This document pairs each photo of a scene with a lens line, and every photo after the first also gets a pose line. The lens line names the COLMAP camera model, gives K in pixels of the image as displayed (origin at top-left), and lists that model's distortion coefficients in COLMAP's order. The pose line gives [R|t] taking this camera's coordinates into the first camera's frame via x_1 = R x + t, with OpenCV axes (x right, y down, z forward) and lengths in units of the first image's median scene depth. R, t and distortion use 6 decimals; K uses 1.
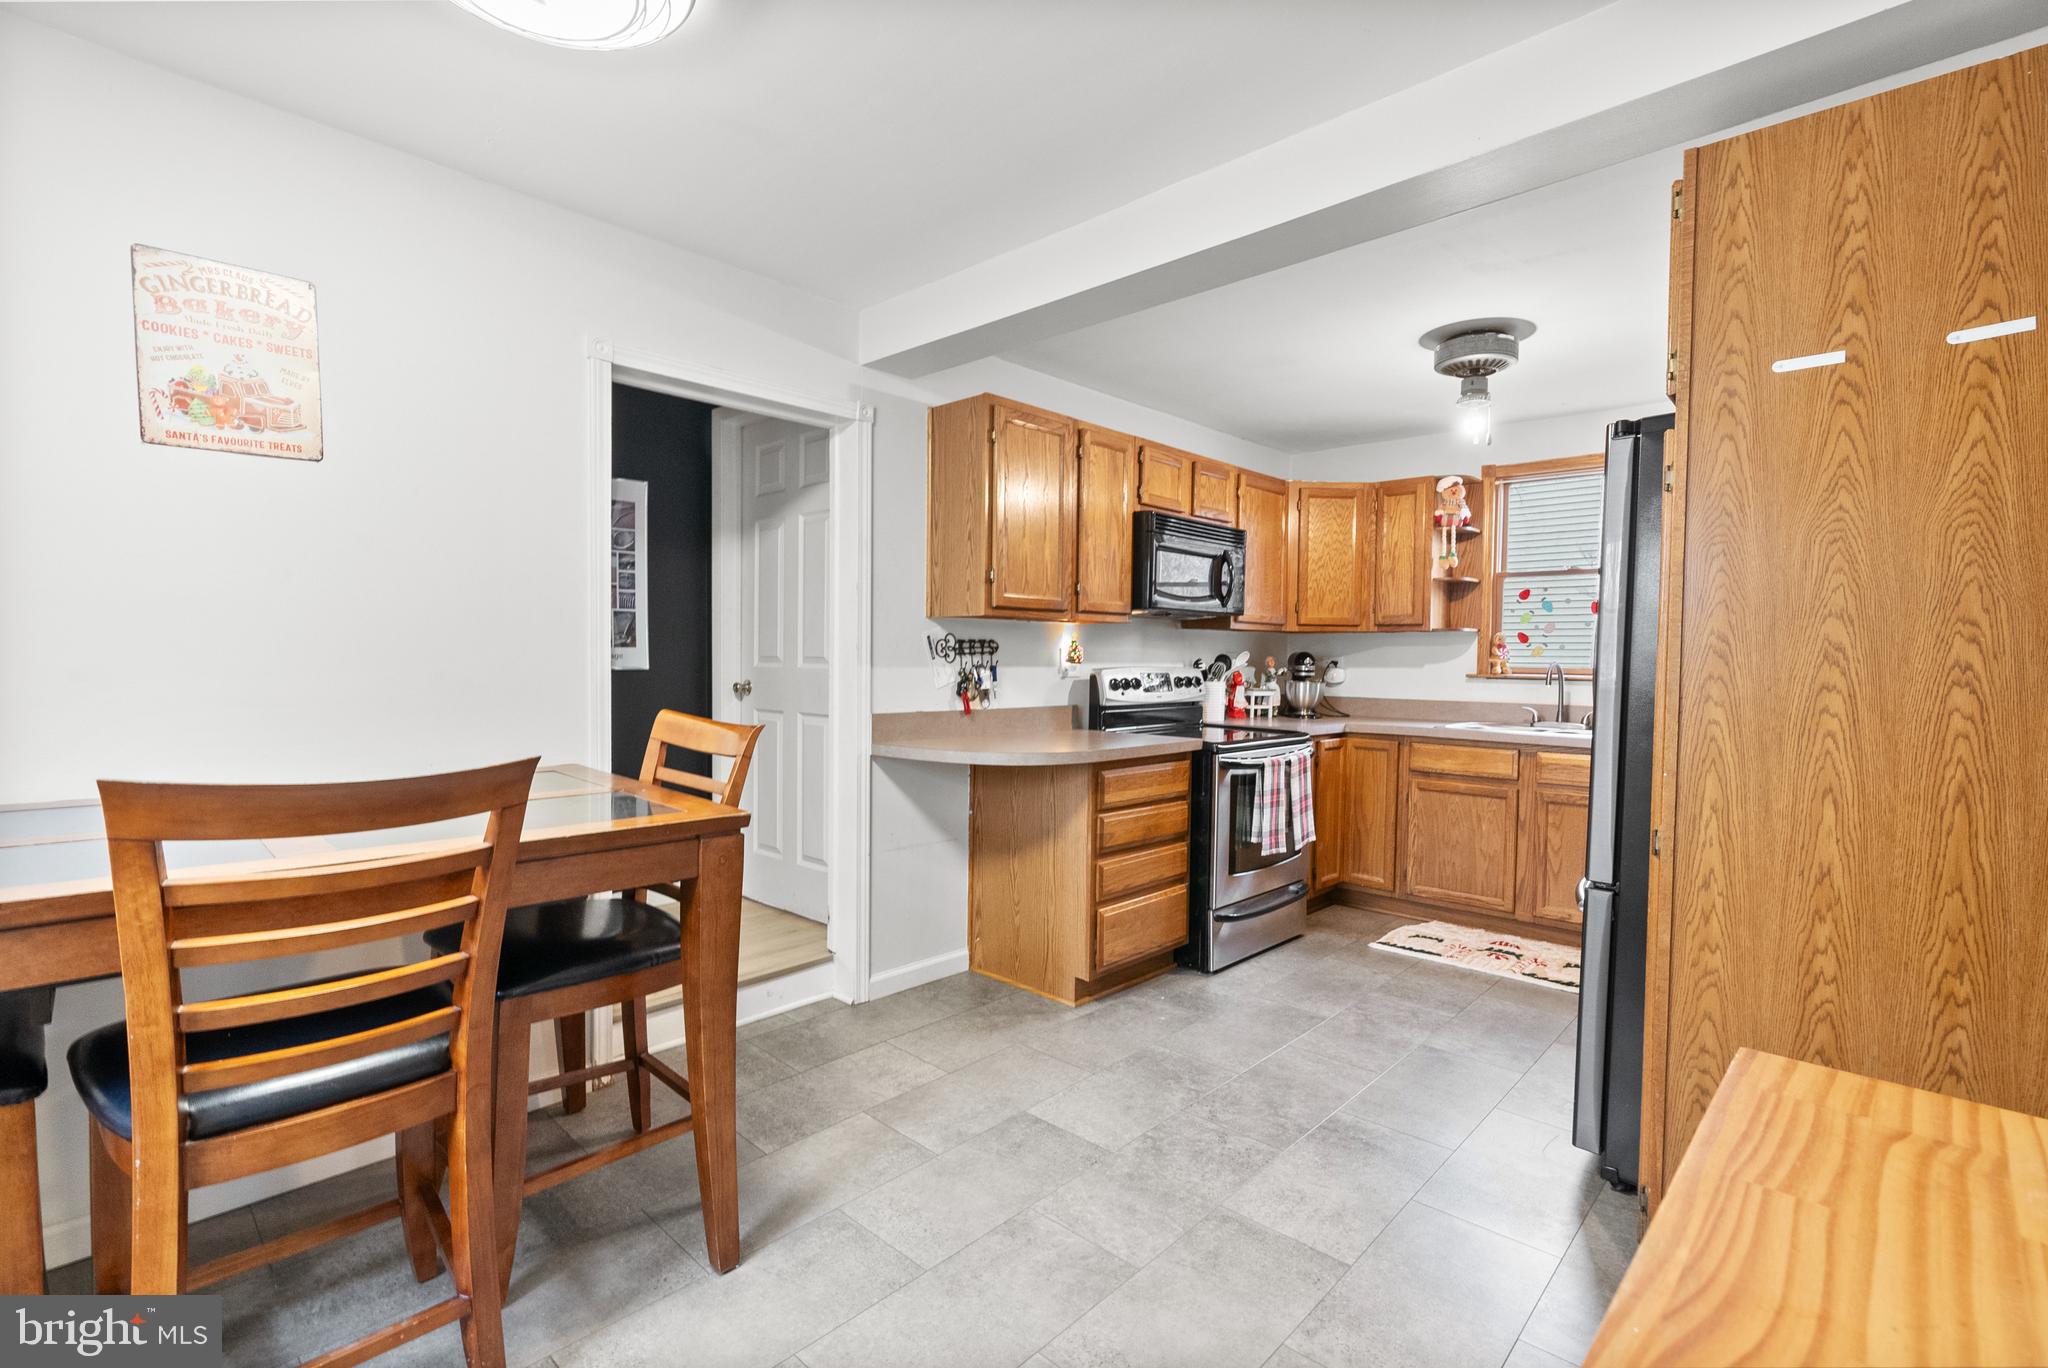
lens RADIAL K [[933.3, 0, 1019.4], [0, 933.3, 664.4], [0, 0, 1]] dist [-0.016942, 0.007485]
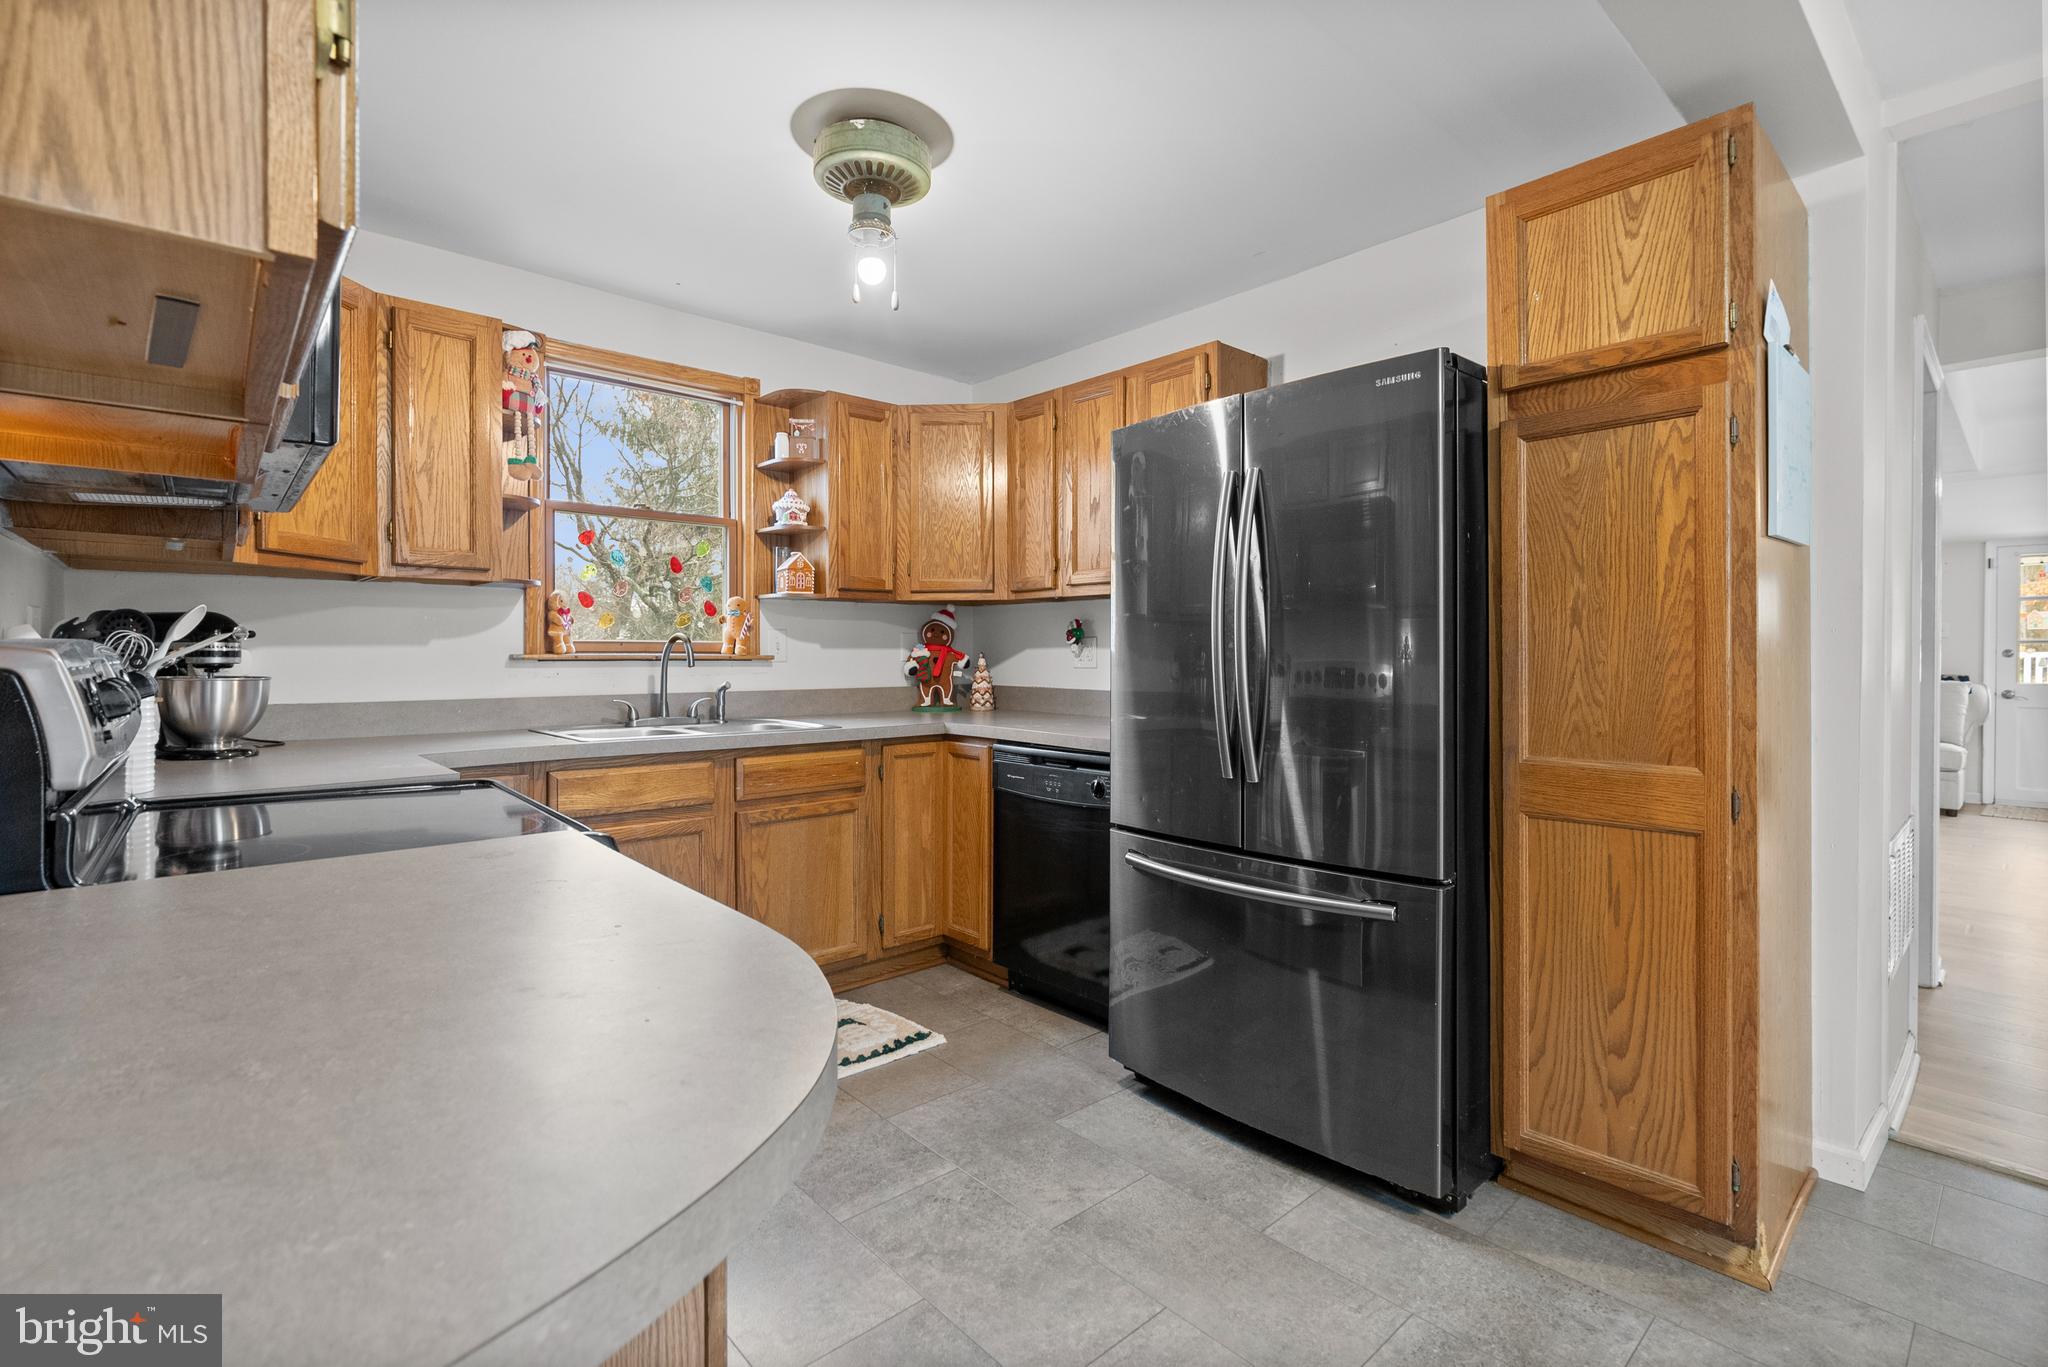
lens RADIAL K [[933.3, 0, 1019.4], [0, 933.3, 663.9], [0, 0, 1]] dist [-0.016942, 0.007485]
pose [[0.078117, -0.022311, 0.996694, -0.149098], [0.009561, 0.999720, 0.021629, 0.008043], [-0.996898, 0.007840, 0.078309, 0.759480]]
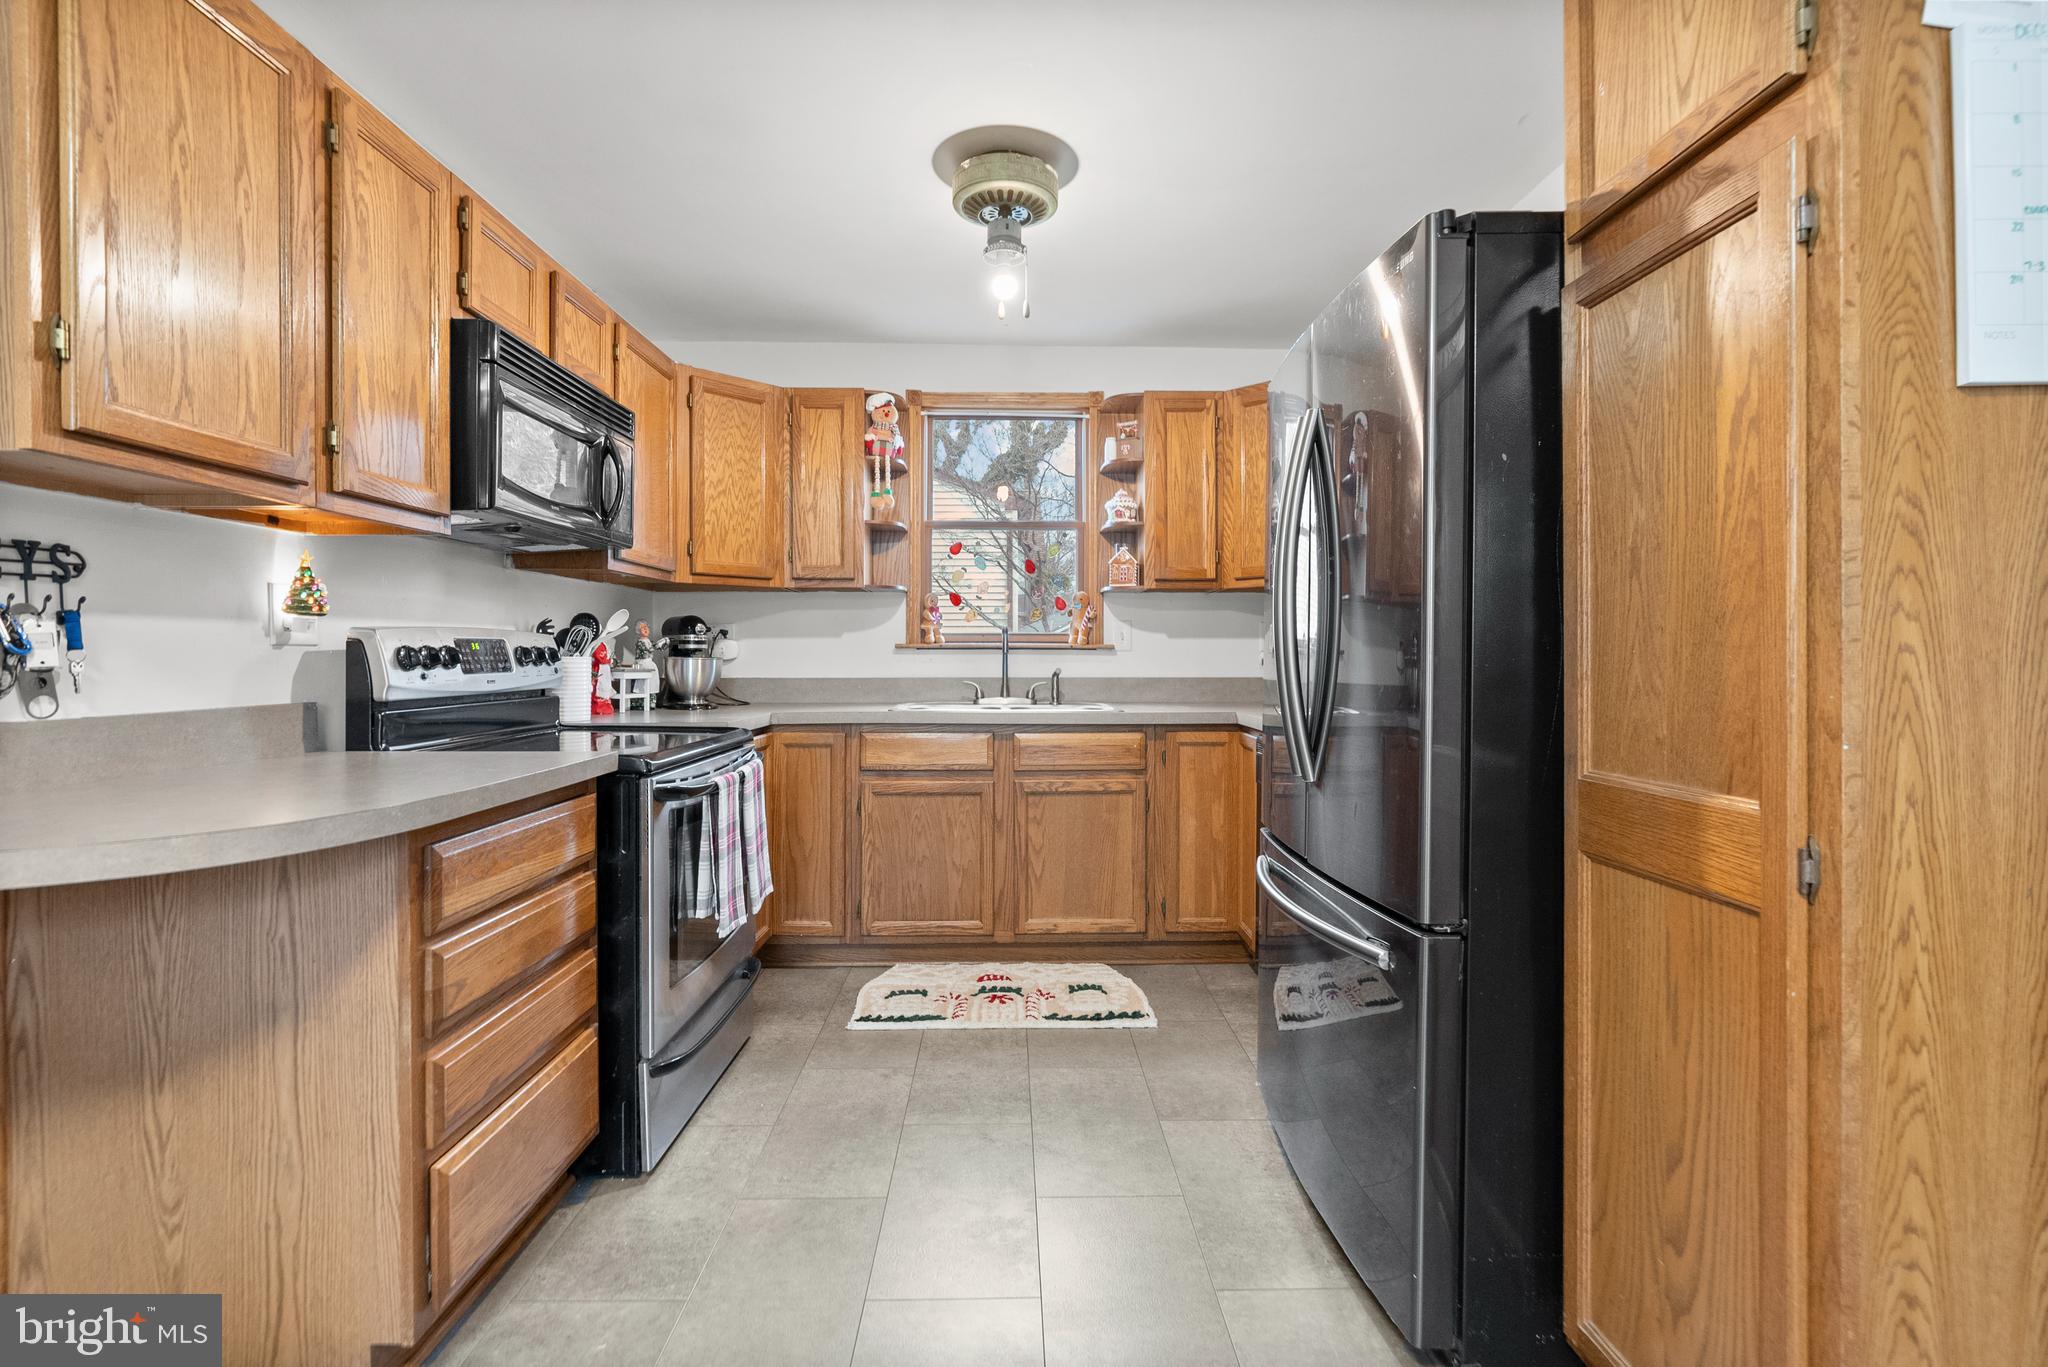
lens RADIAL K [[933.3, 0, 1019.4], [0, 933.3, 663.9], [0, 0, 1]] dist [-0.016942, 0.007485]
pose [[0.711515, -0.018069, 0.702438, -0.016613], [0.014542, 0.999834, 0.010989, 0.025437], [-0.702520, 0.002396, 0.711660, 0.431604]]
